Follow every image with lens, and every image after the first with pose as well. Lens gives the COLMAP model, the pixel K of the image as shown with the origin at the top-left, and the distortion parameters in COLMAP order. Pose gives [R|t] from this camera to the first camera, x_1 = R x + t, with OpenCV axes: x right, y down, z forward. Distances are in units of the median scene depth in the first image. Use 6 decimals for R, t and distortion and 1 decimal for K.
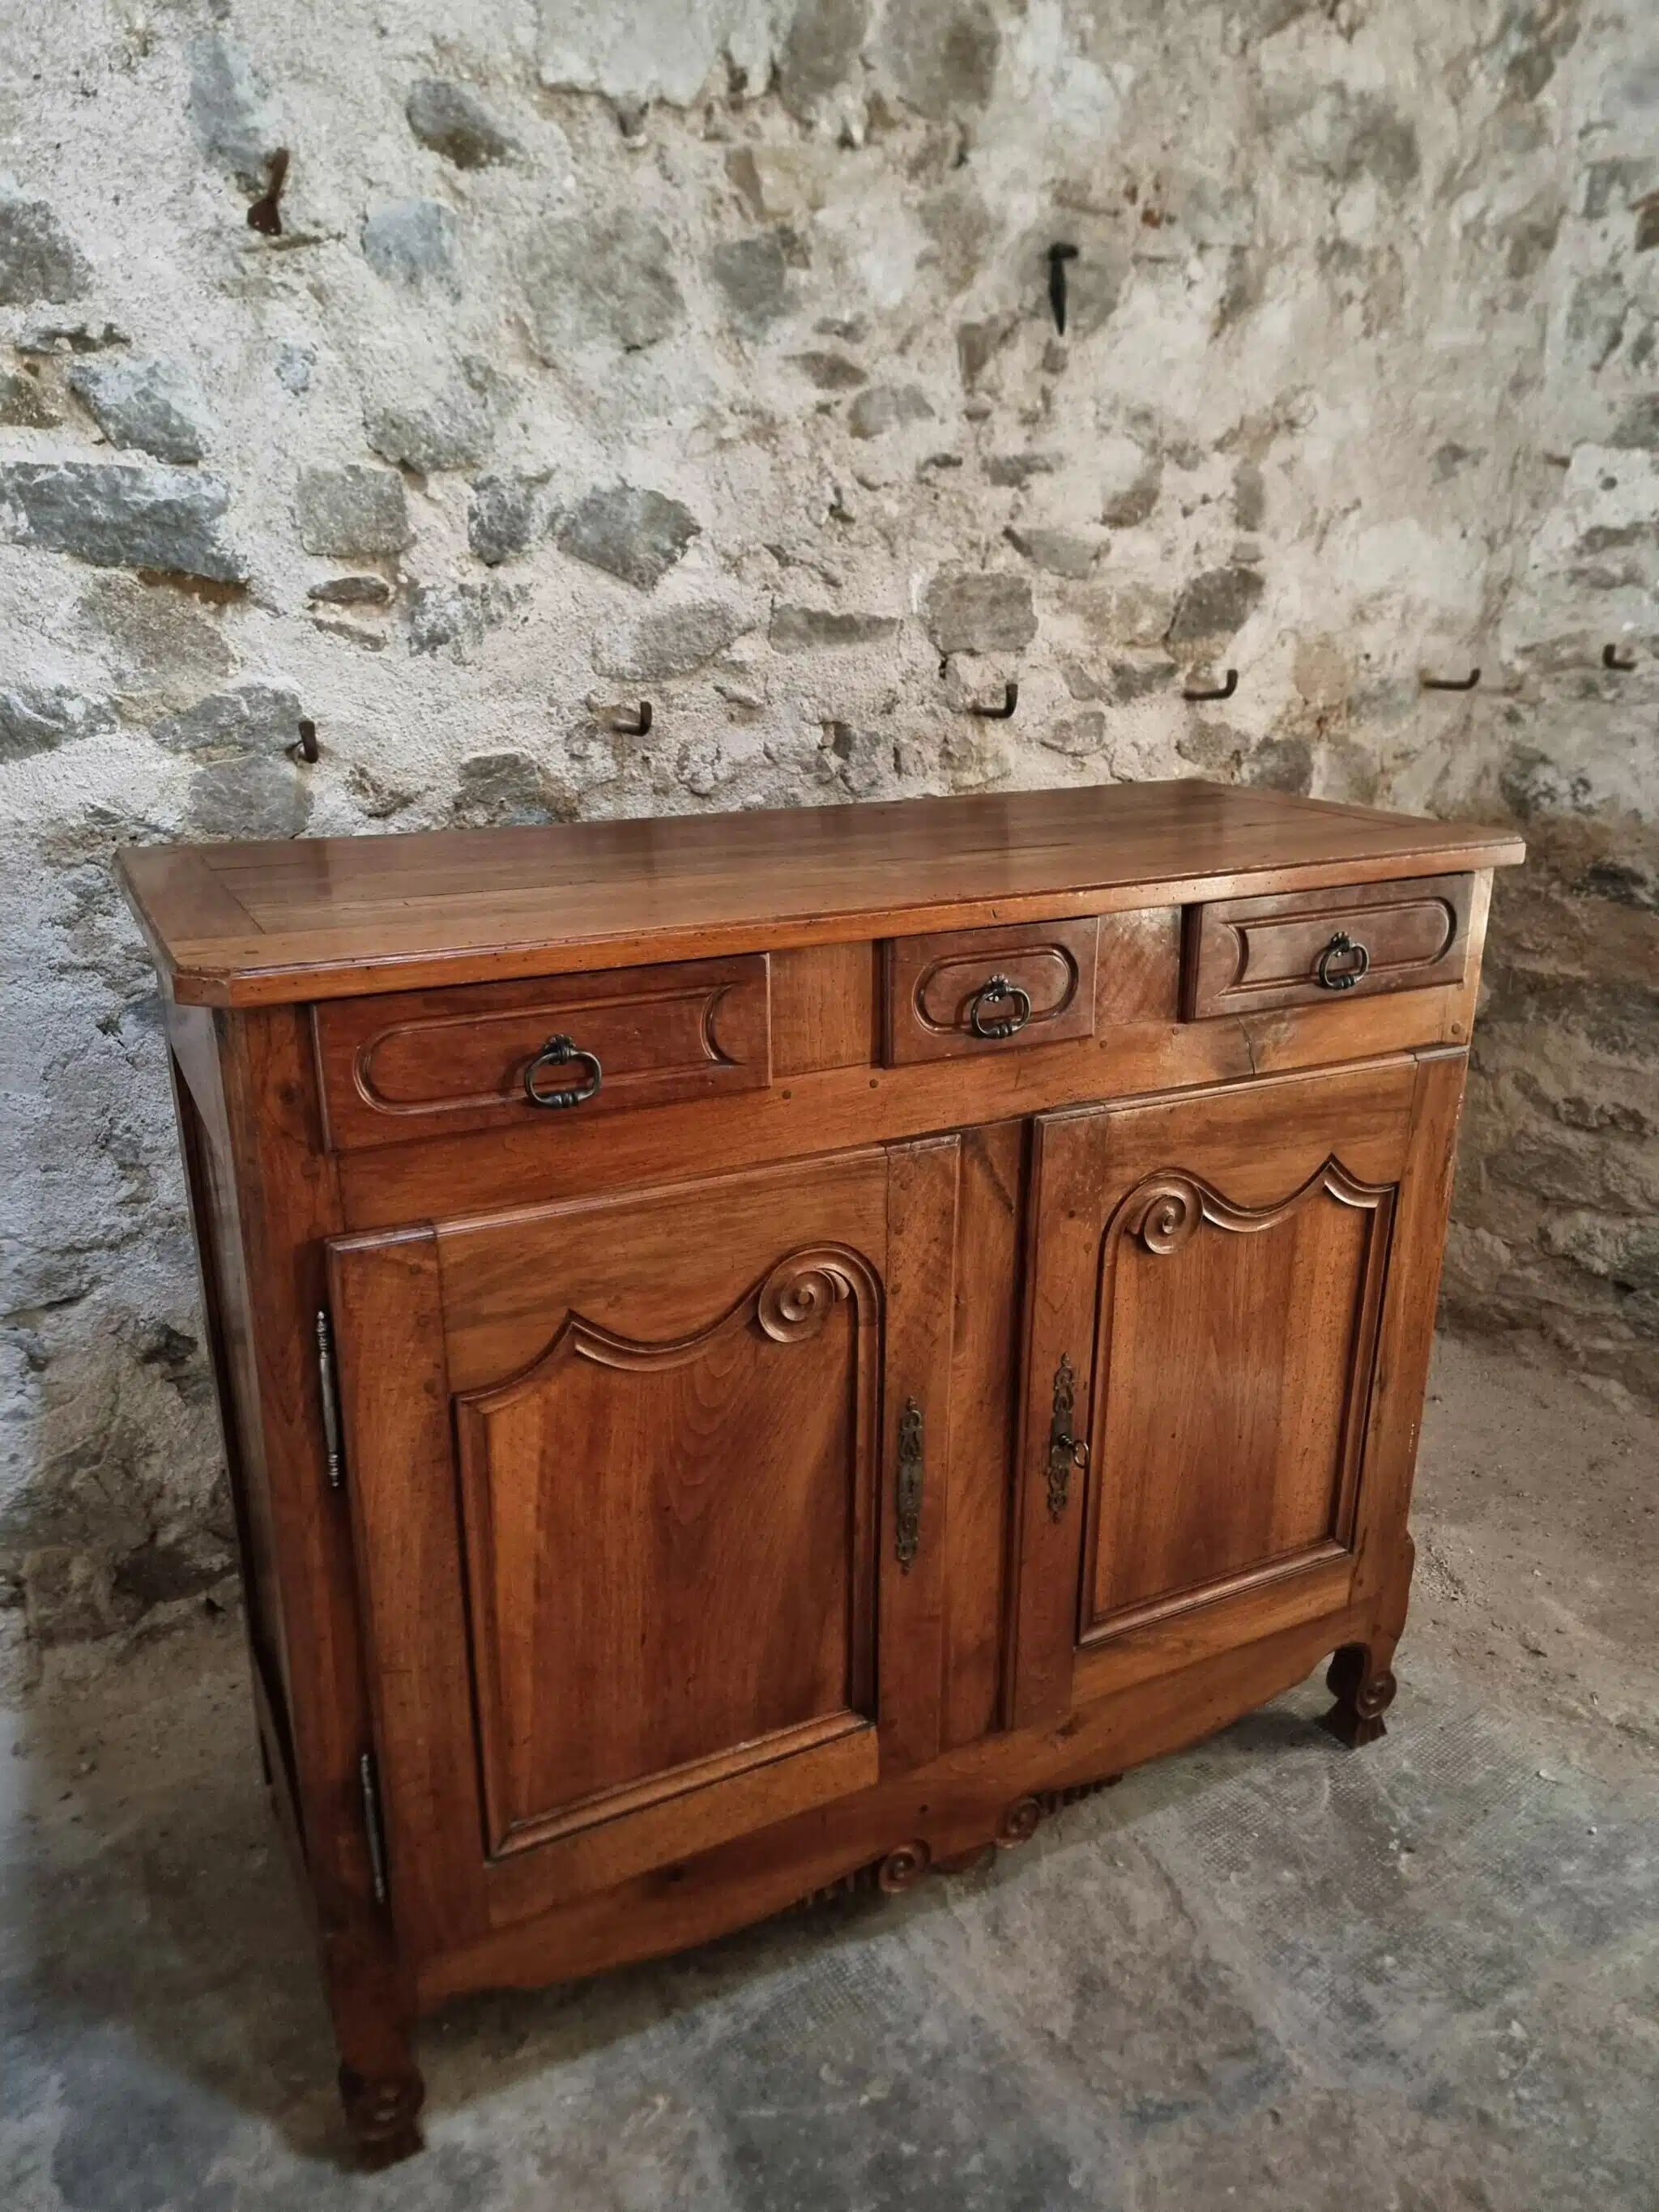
lens RADIAL K [[1547.1, 0, 812.6], [0, 1547.1, 1104.0], [0, 0, 1]] dist [0.065149, -0.060440]
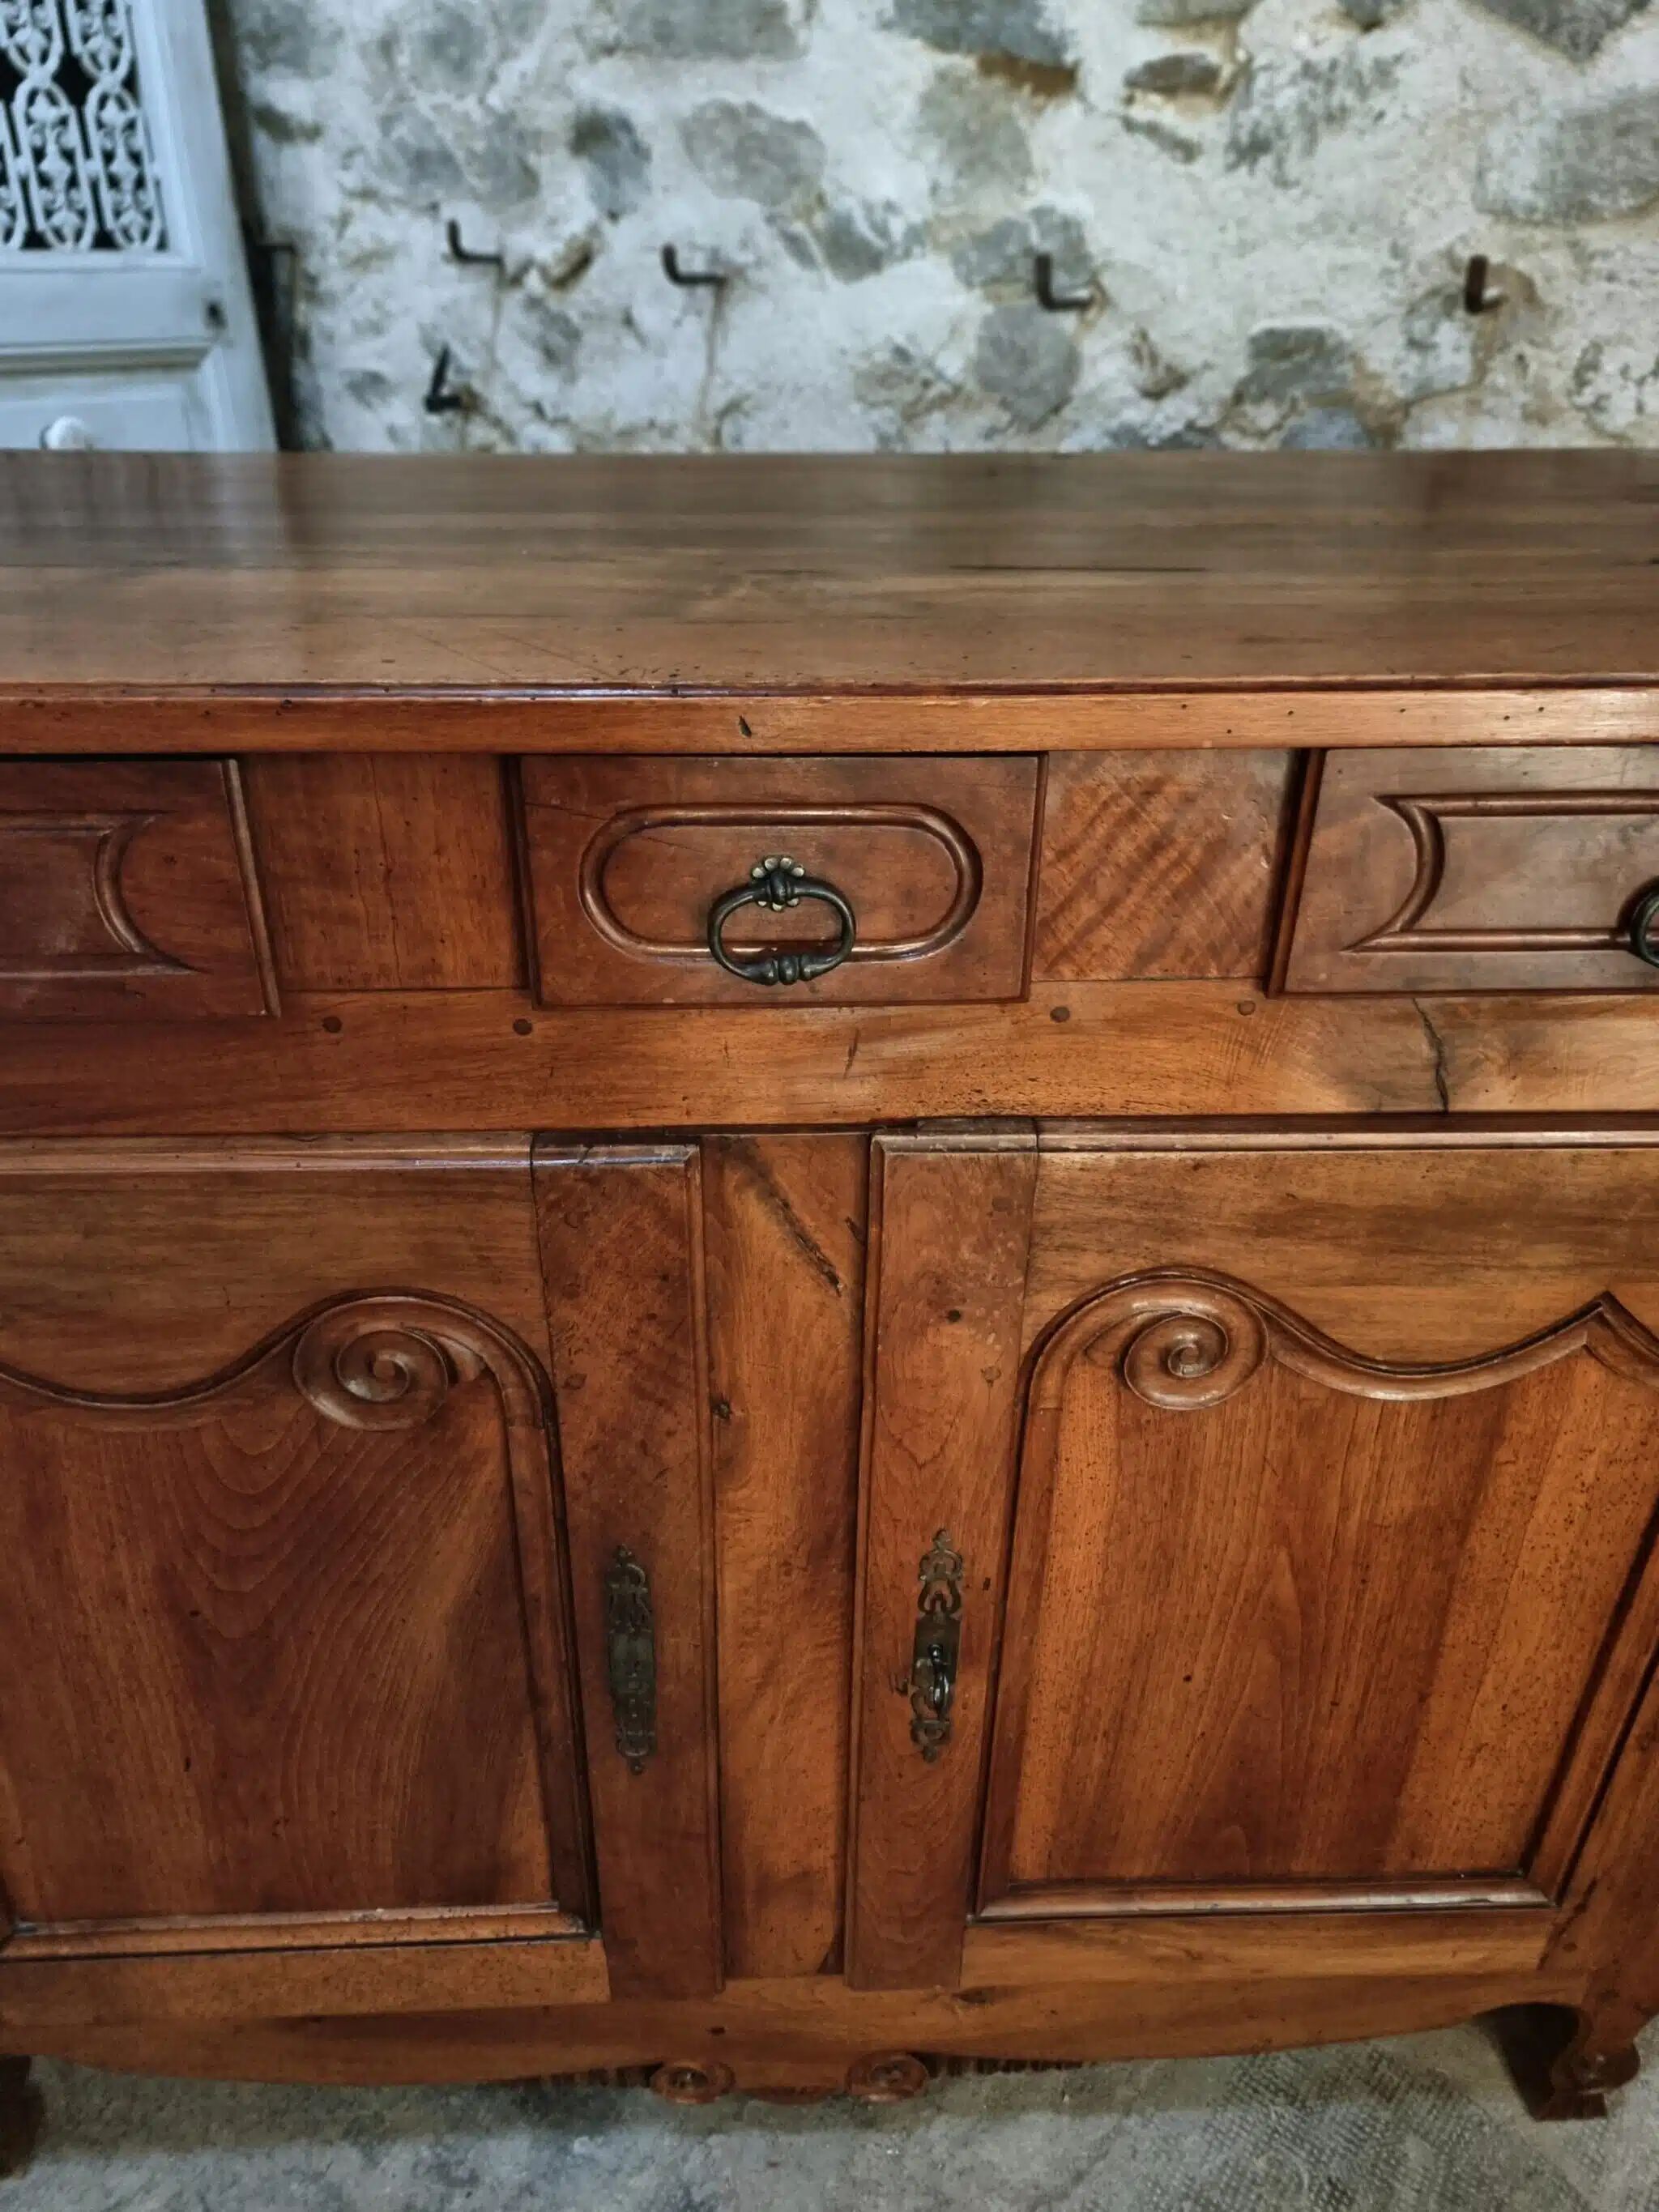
lens RADIAL K [[1597.2, 0, 803.9], [0, 1597.2, 1126.1], [0, 0, 1]] dist [0.061355, -0.066428]
pose [[0.371897, 0.478642, -0.795358, 0.481040], [-0.296106, 0.873222, 0.387046, -0.123803], [0.879781, 0.091569, 0.466477, 0.484796]]
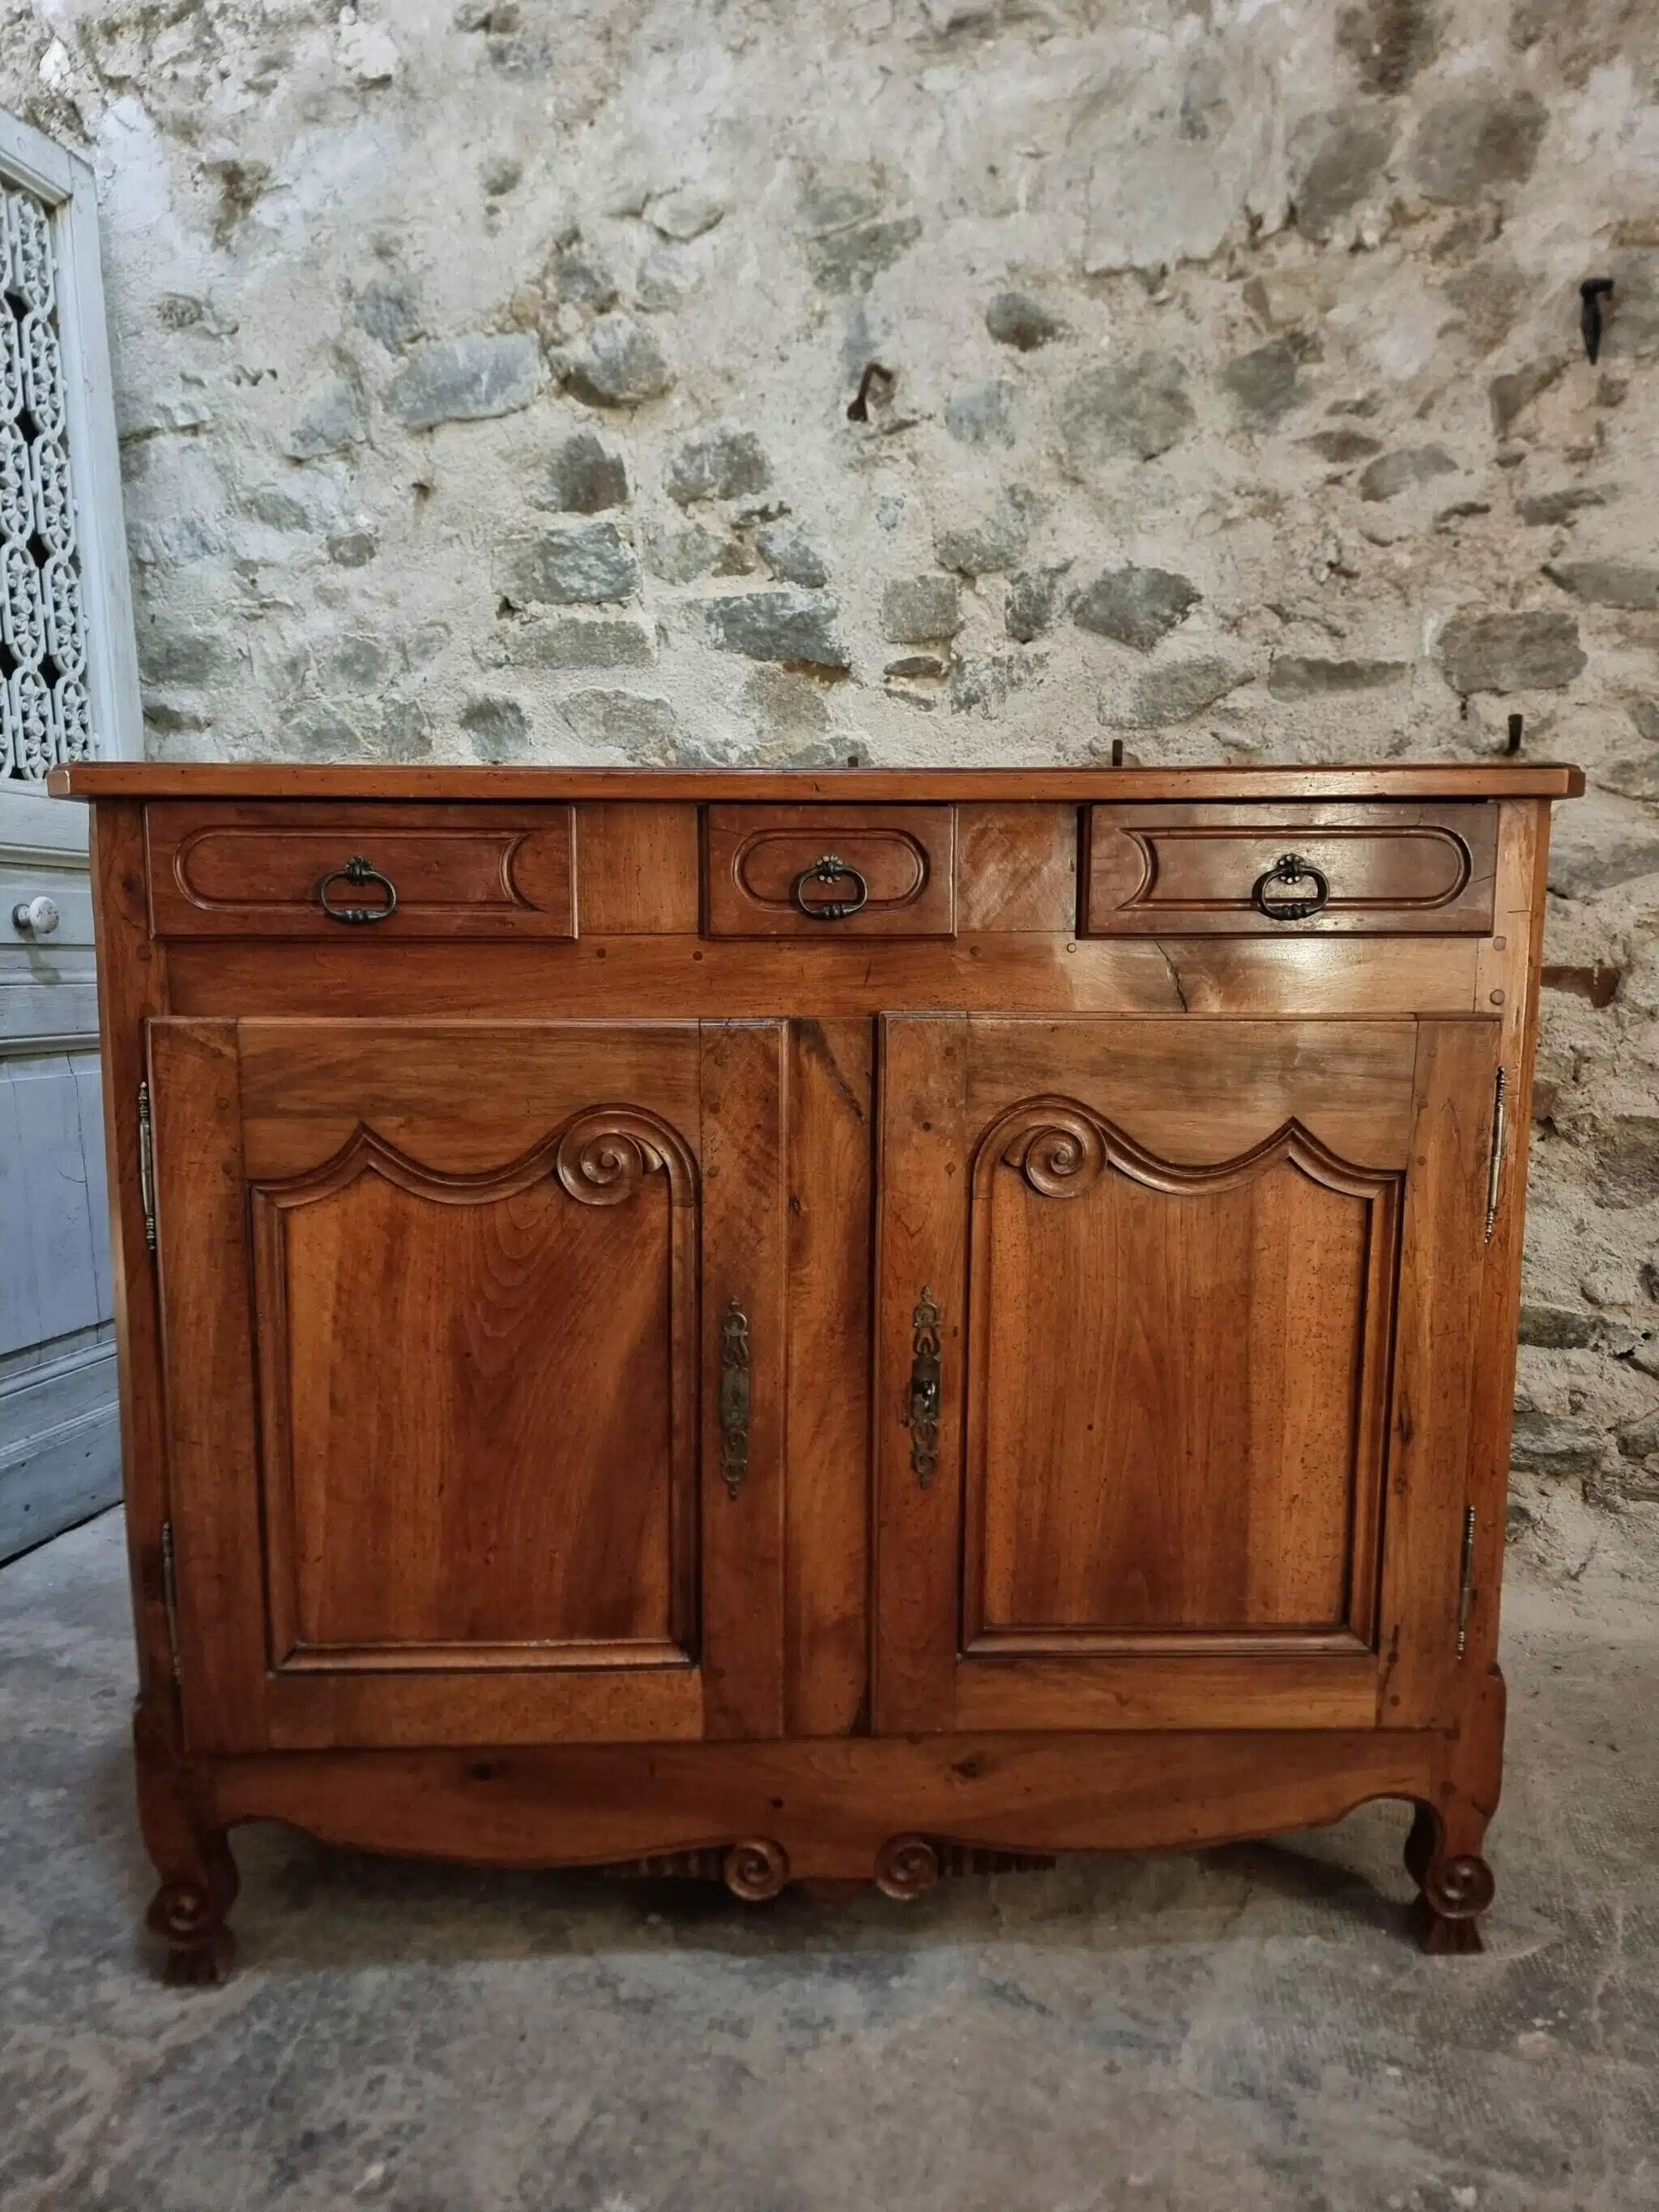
lens RADIAL K [[1562.5, 0, 811.1], [0, 1562.5, 1118.9], [0, 0, 1]] dist [0.065833, -0.059782]
pose [[0.688545, 0.104091, -0.717685, 0.616323], [-0.228978, 0.970224, -0.078962, 0.167174], [0.688095, 0.218702, 0.691877, 0.079013]]
